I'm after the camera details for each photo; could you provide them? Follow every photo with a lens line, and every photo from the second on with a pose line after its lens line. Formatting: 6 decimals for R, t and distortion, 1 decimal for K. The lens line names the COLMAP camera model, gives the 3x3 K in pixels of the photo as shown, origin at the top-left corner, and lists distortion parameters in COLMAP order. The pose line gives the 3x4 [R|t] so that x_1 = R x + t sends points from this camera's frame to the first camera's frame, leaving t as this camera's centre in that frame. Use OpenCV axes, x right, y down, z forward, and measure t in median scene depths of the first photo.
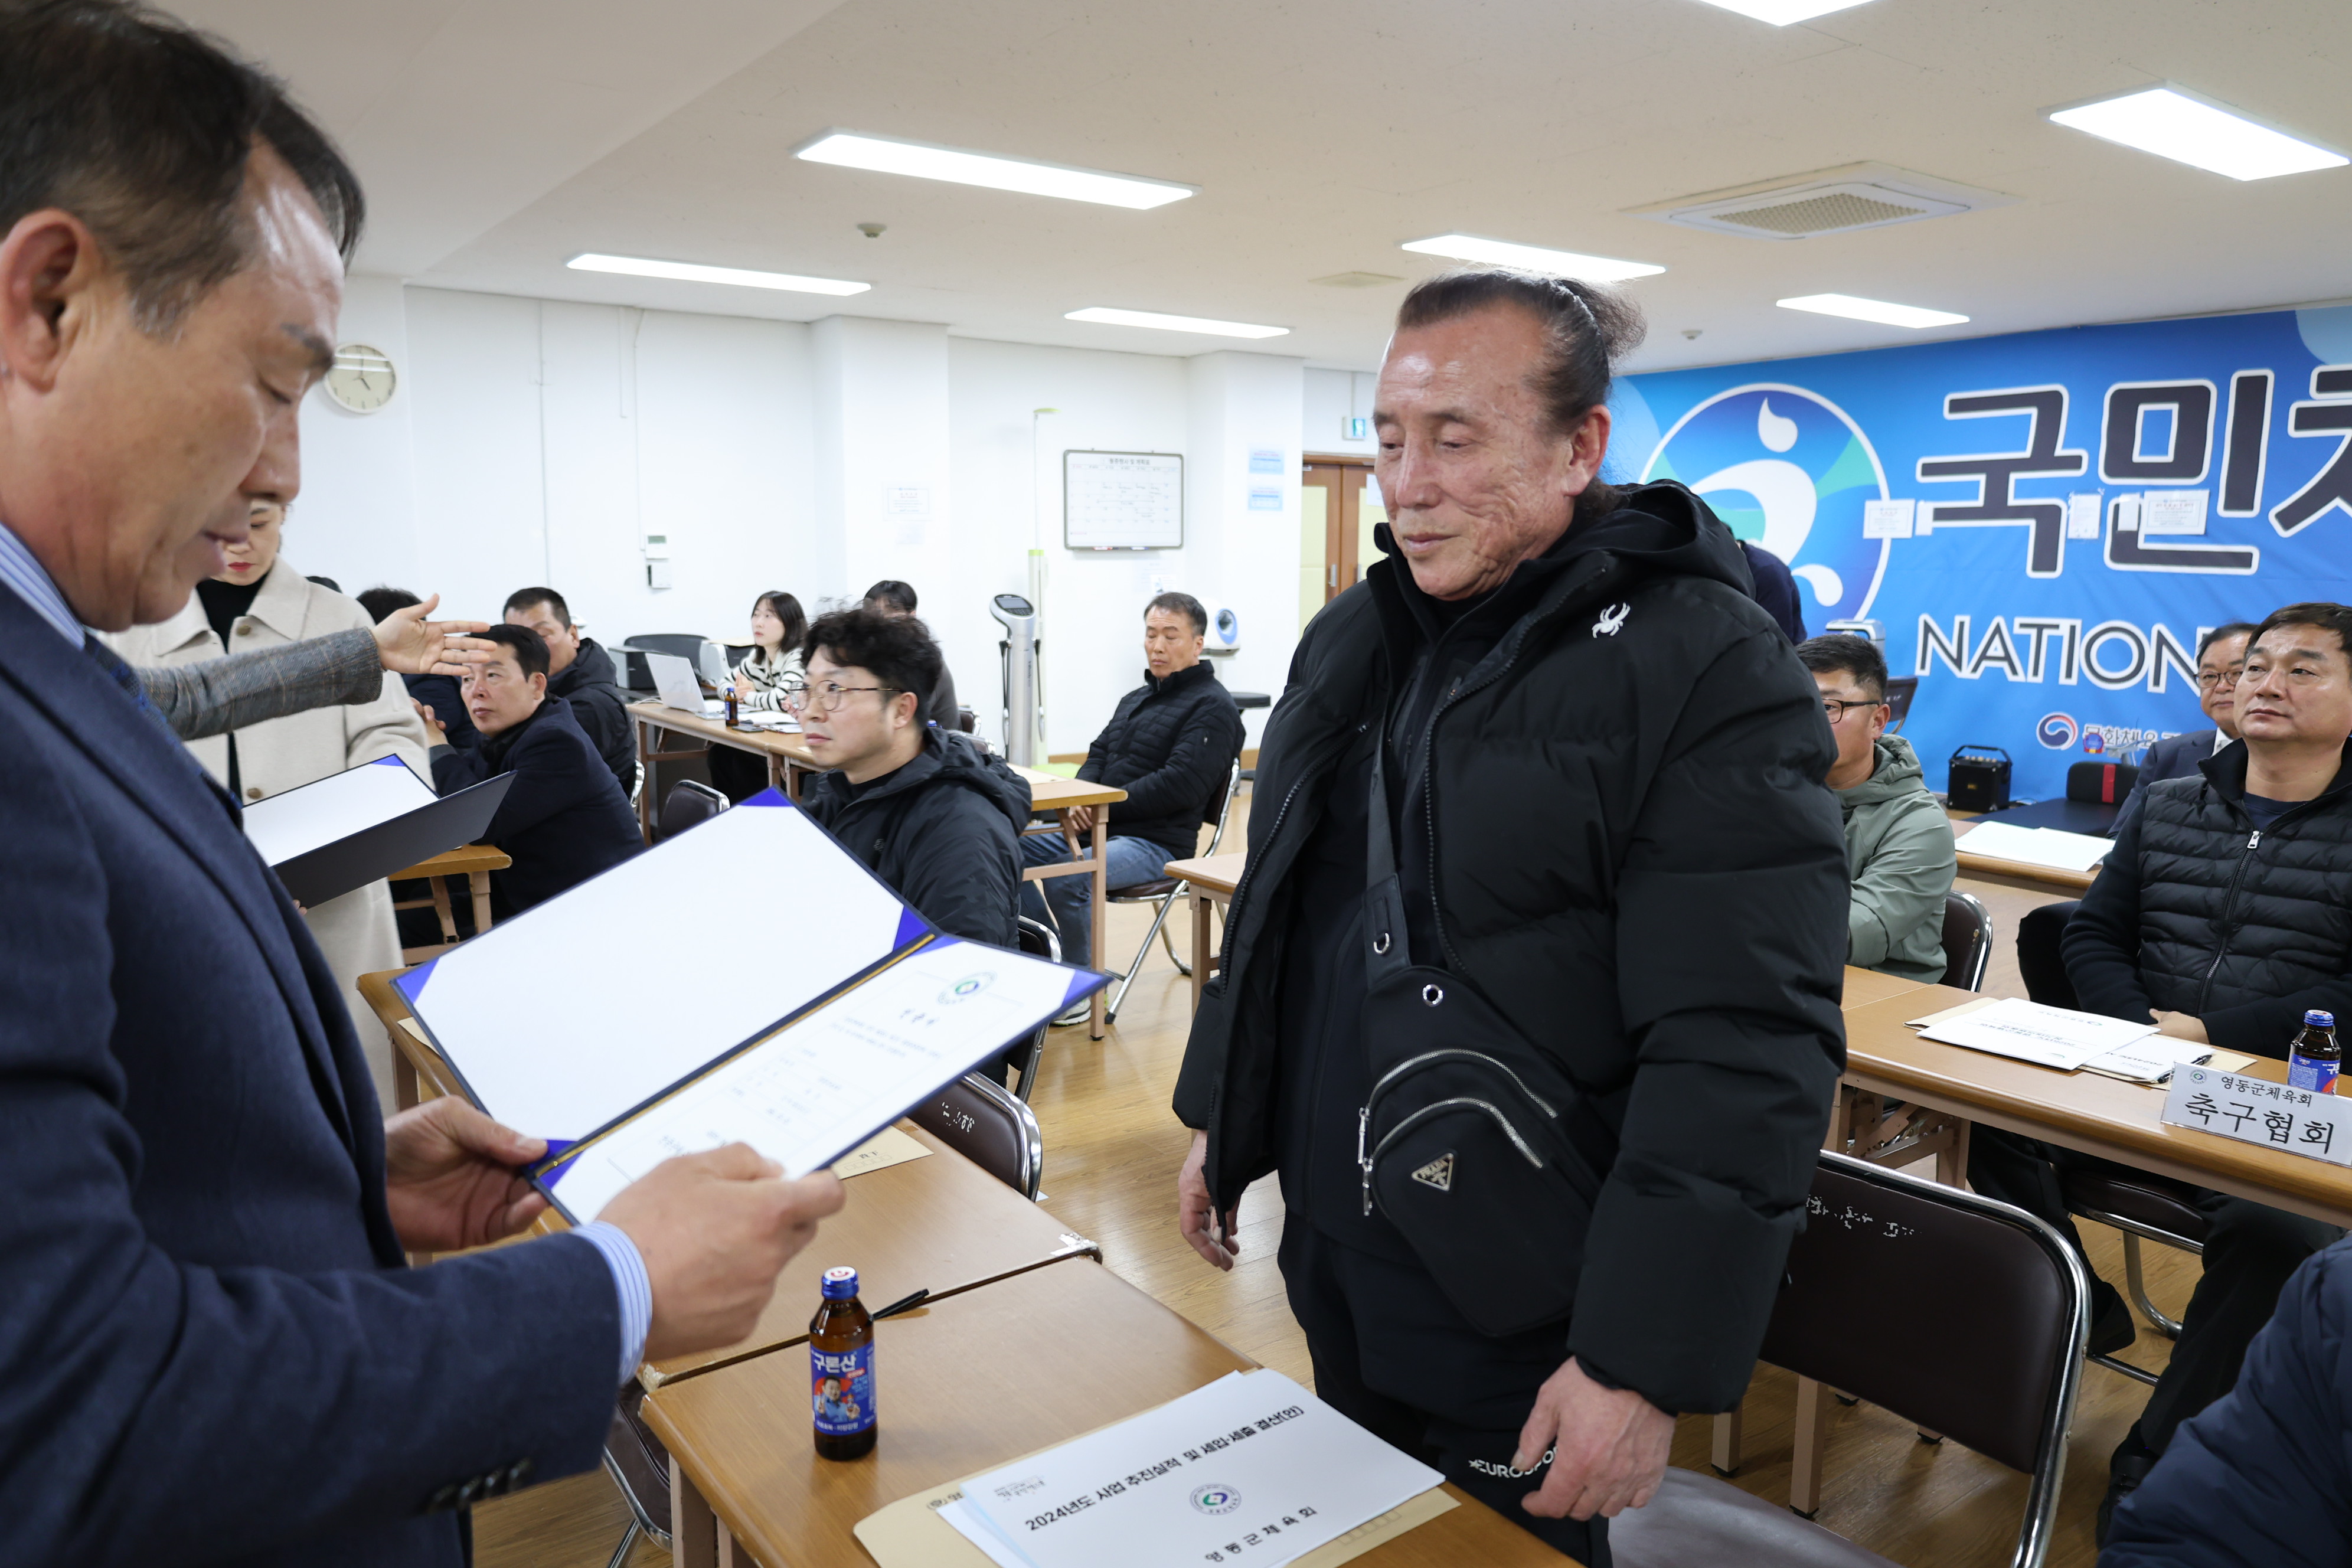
lens RADIAL K [[1578.6, 0, 1177.3], [0, 1578.6, 796.5], [0, 0, 1]] dist [-0.014936, 0.001166]
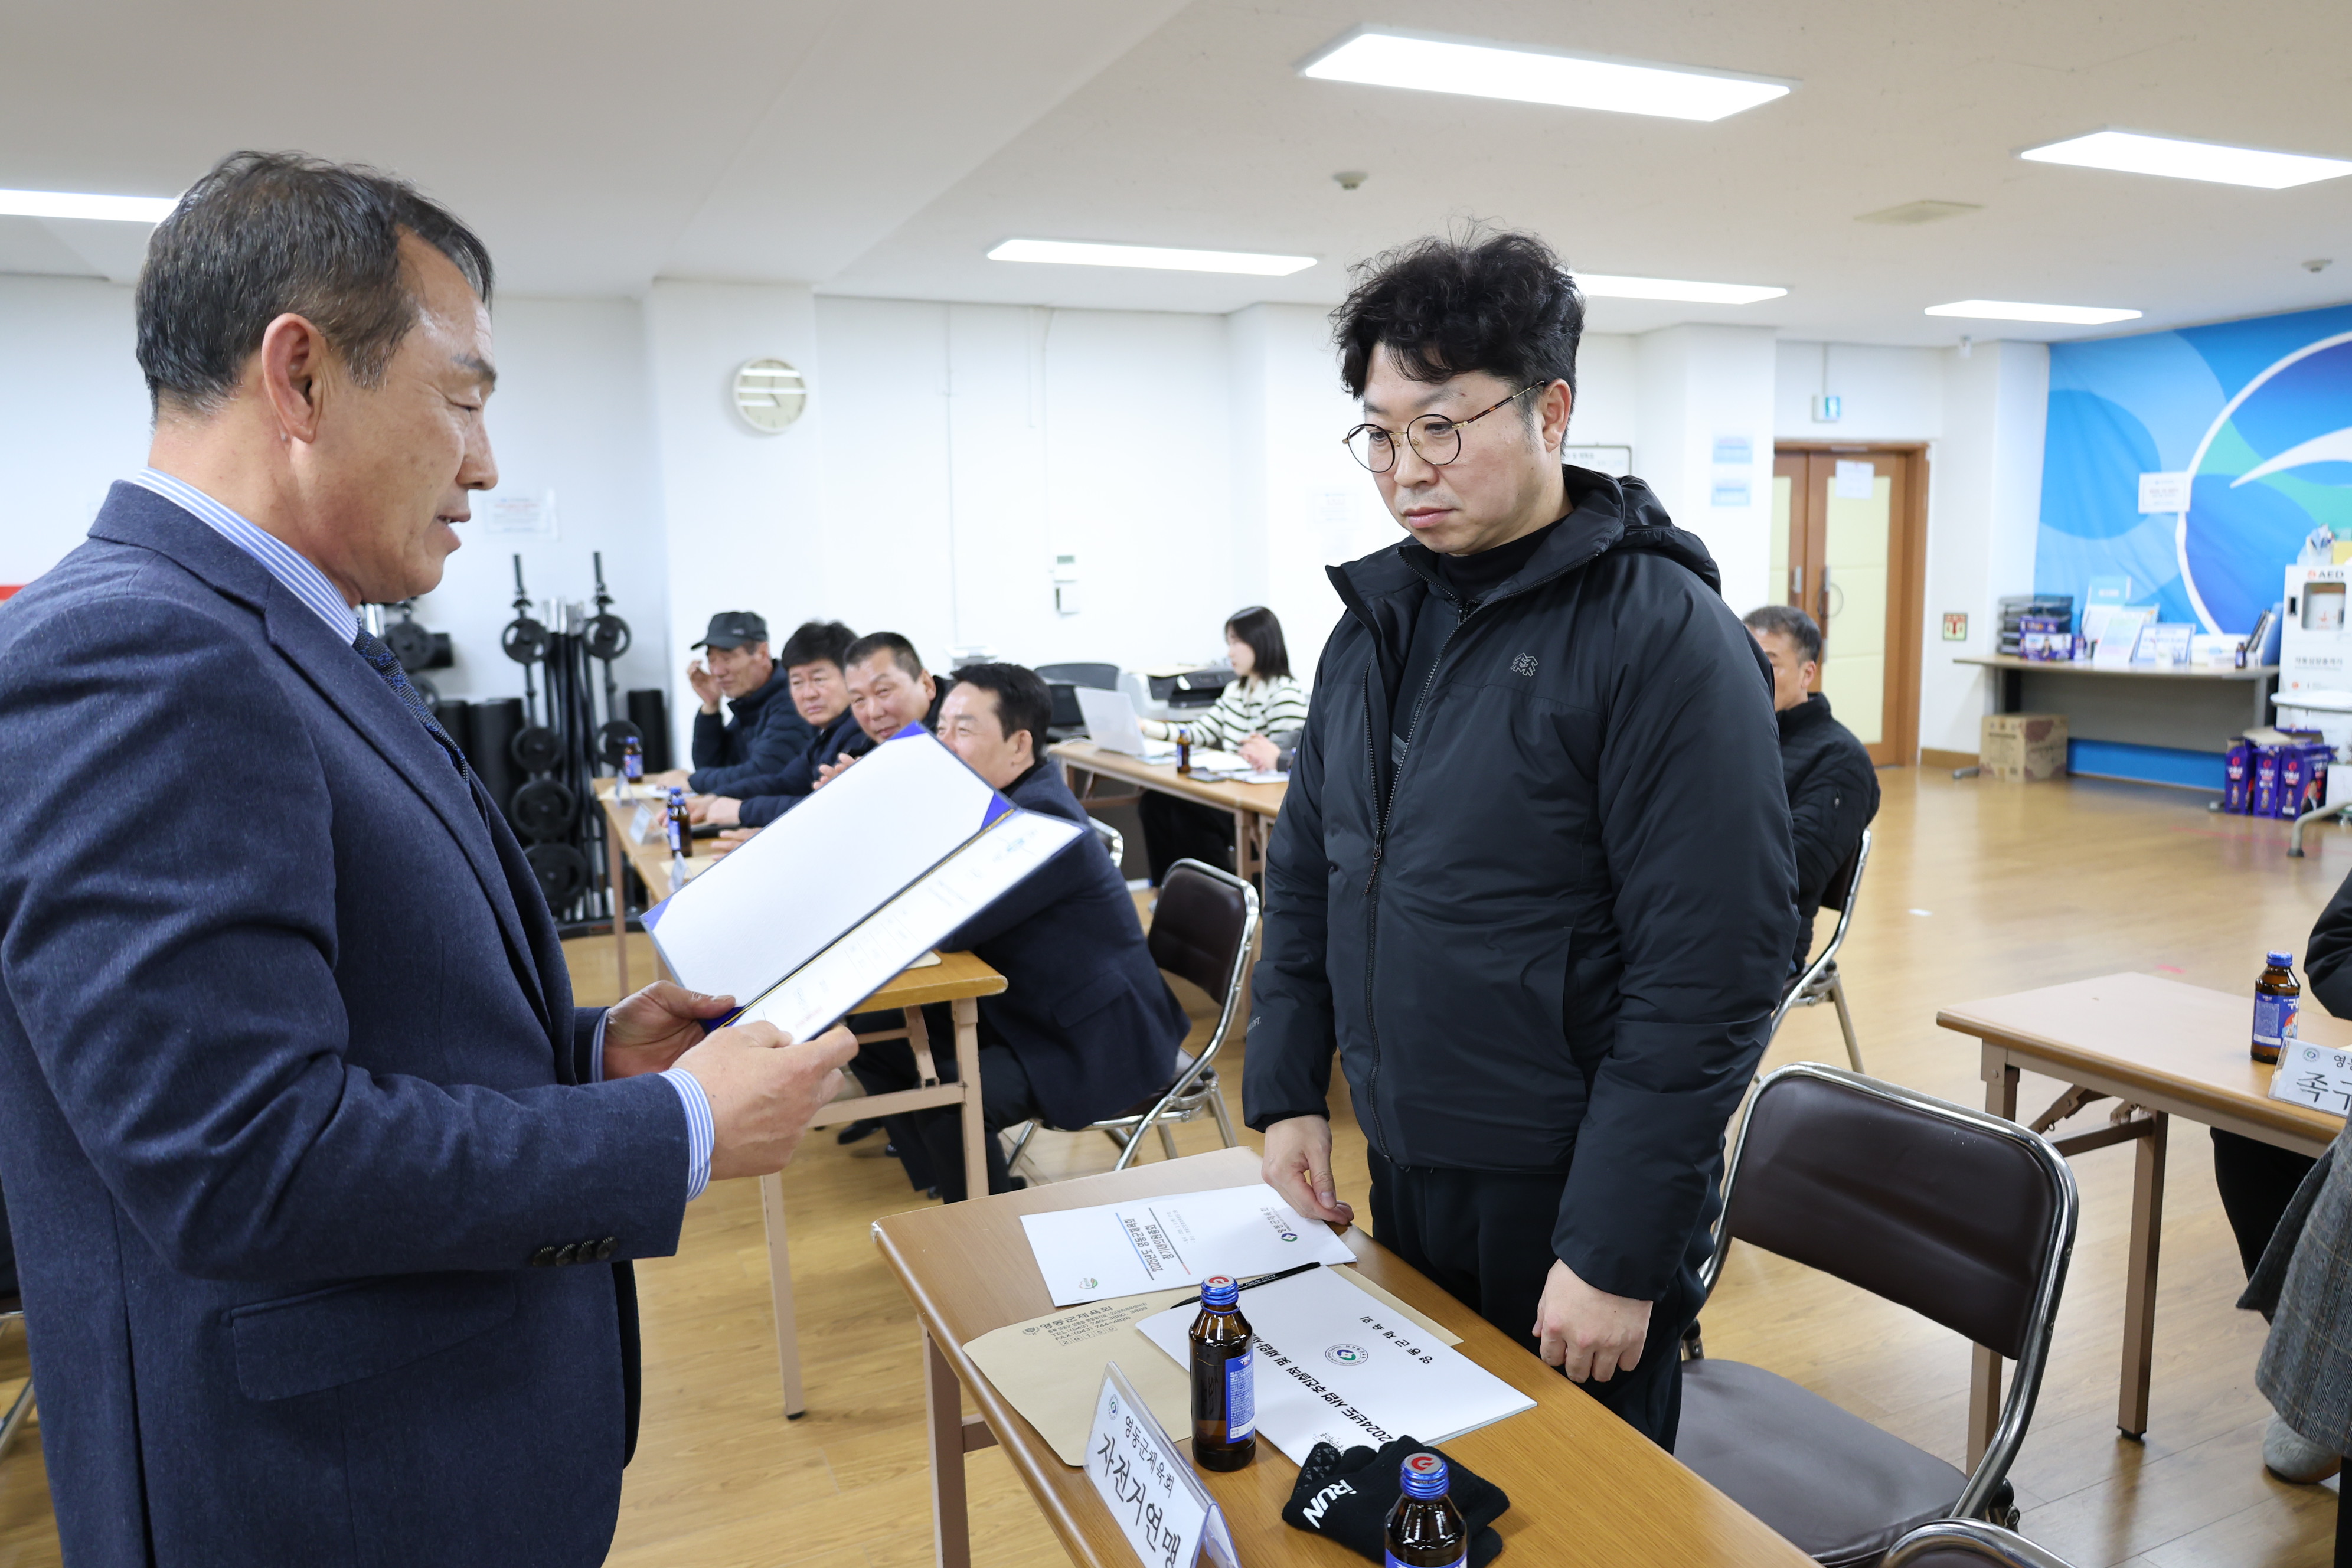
lens RADIAL K [[1578.6, 0, 1169.9], [0, 1578.6, 795.6], [0, 0, 1]] dist [-0.014936, 0.001166]
pose [[0.978195, 0.002361, -0.207673, -0.079448], [-0.004200, 0.999956, -0.008414, -0.018048], [0.207644, 0.009103, 0.978162, 0.115903]]
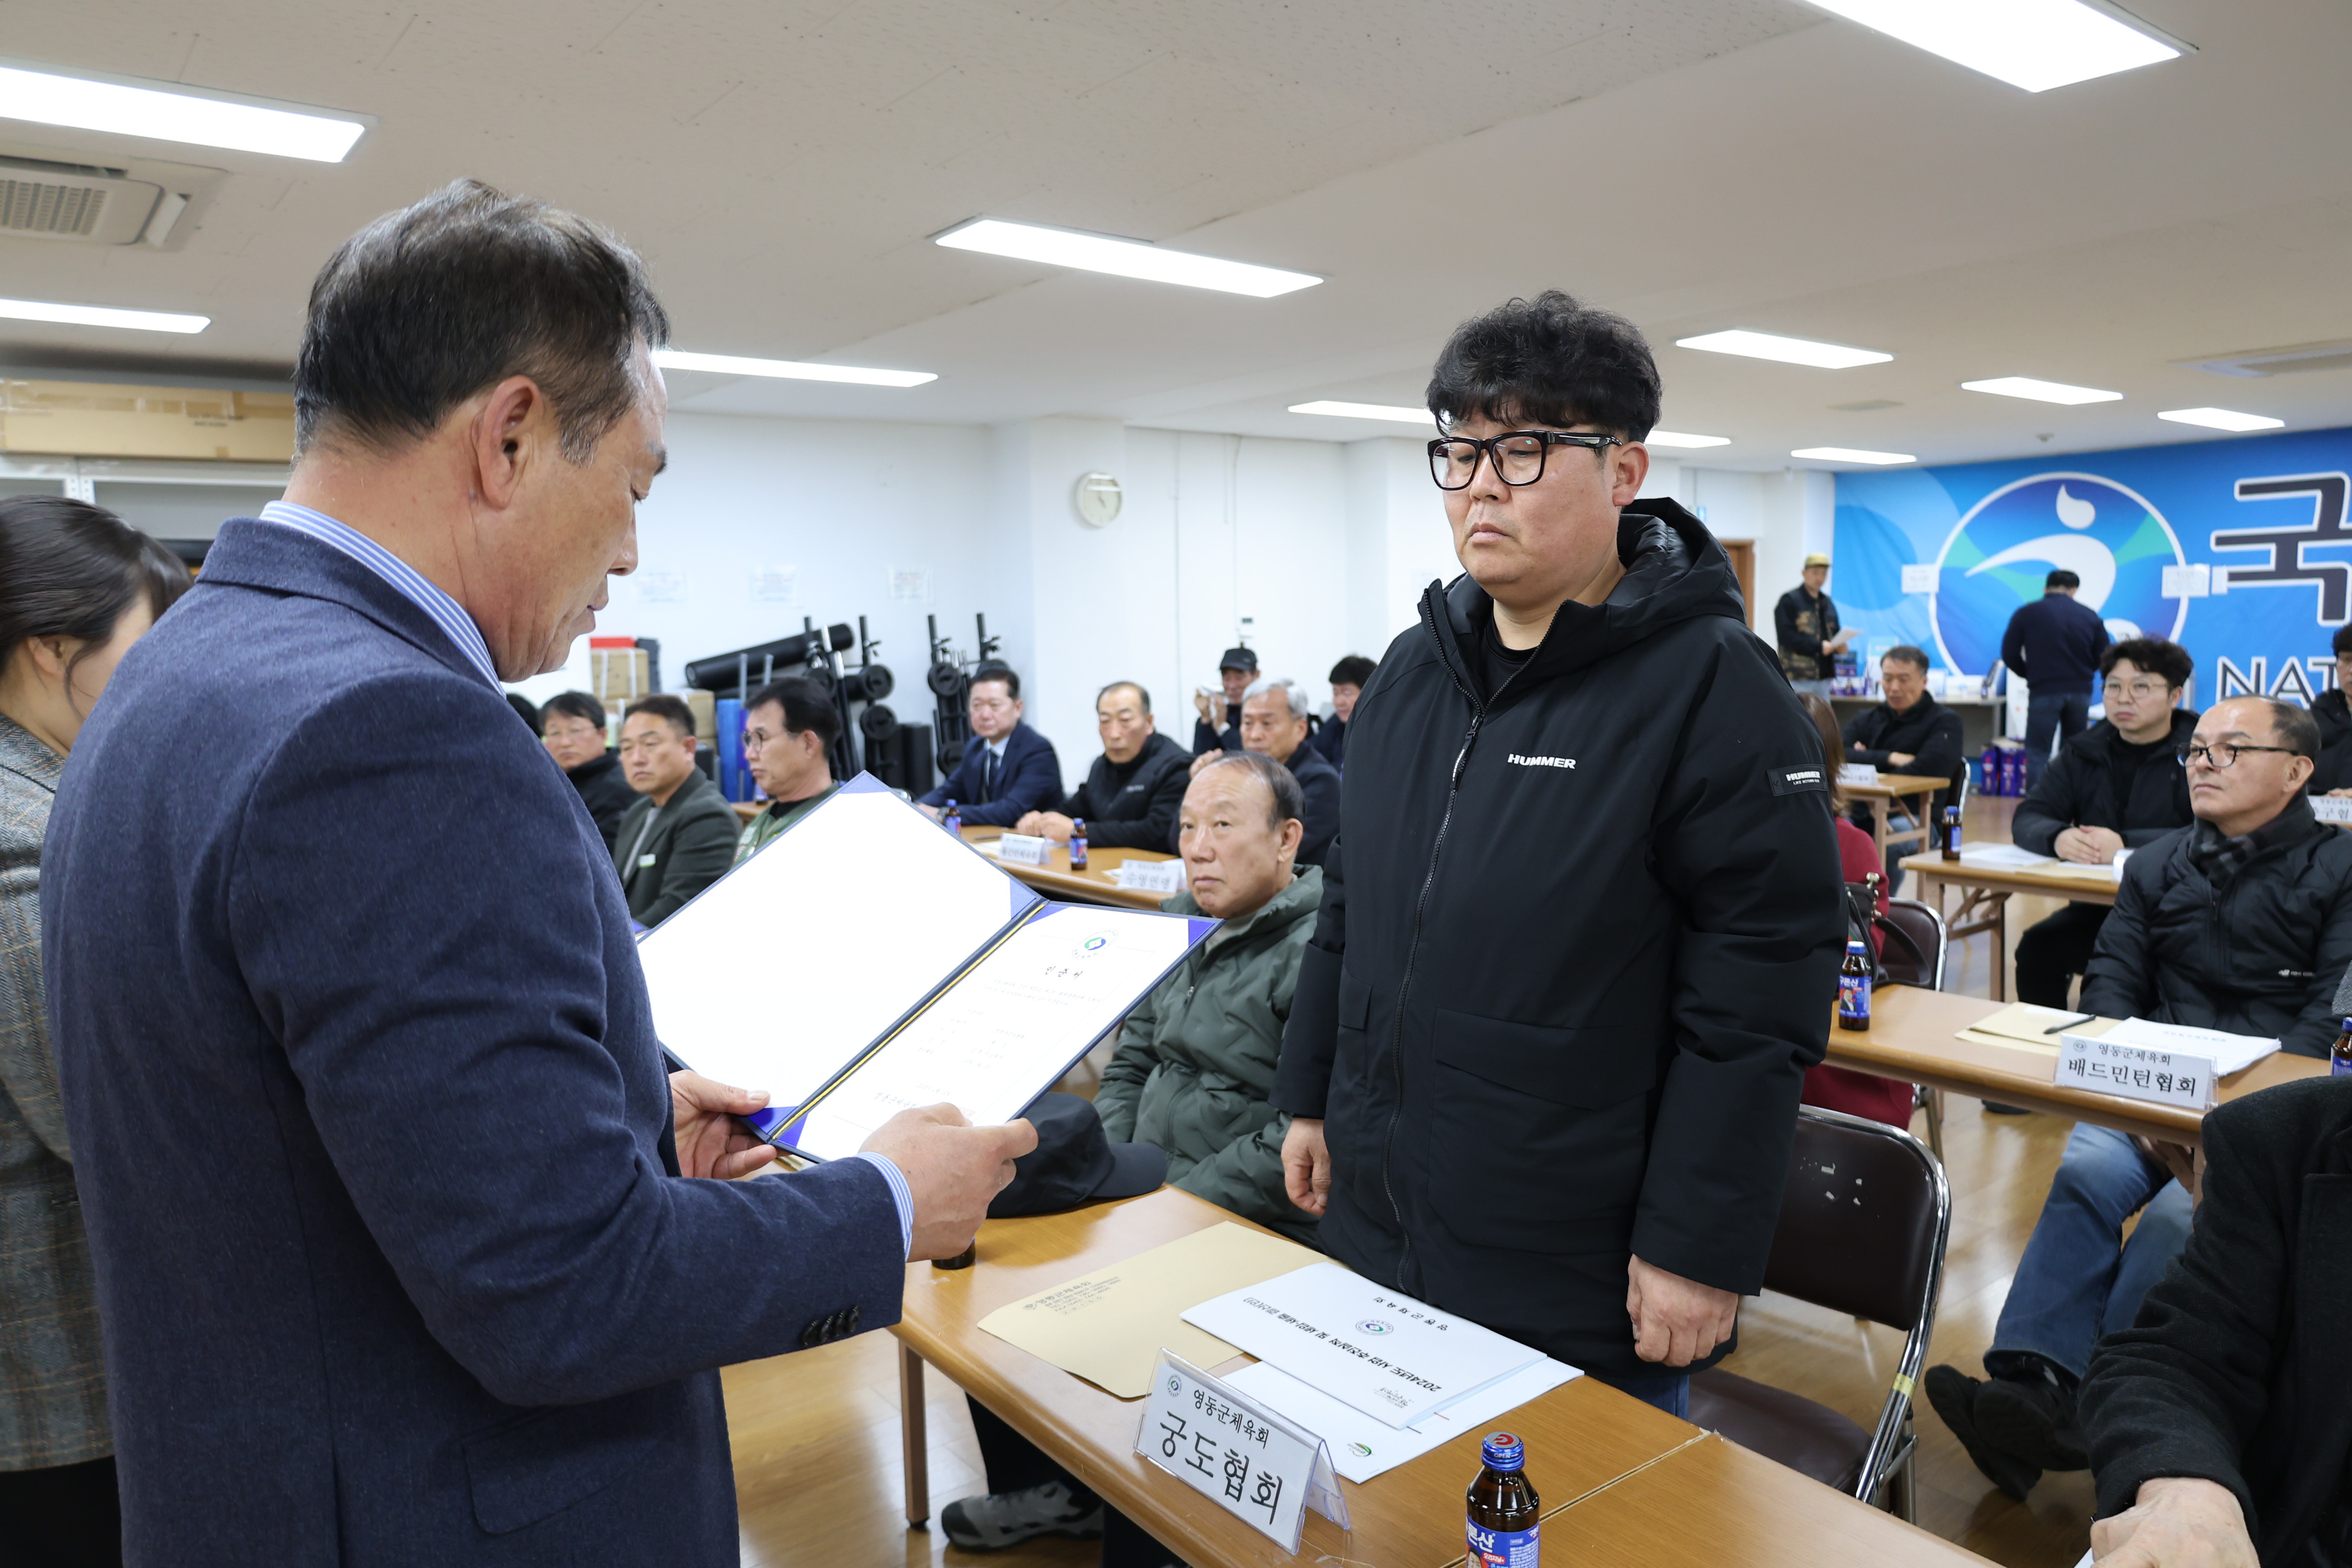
lens RADIAL K [[1578.6, 0, 1187.2], [0, 1578.6, 774.3], [0, 0, 1]] dist [-0.014936, 0.001166]
pose [[0.999378, -0.025893, 0.023957, -0.407549], [0.027277, 0.997863, -0.059374, 0.028689], [-0.022368, 0.059990, 0.997948, -0.220862]]
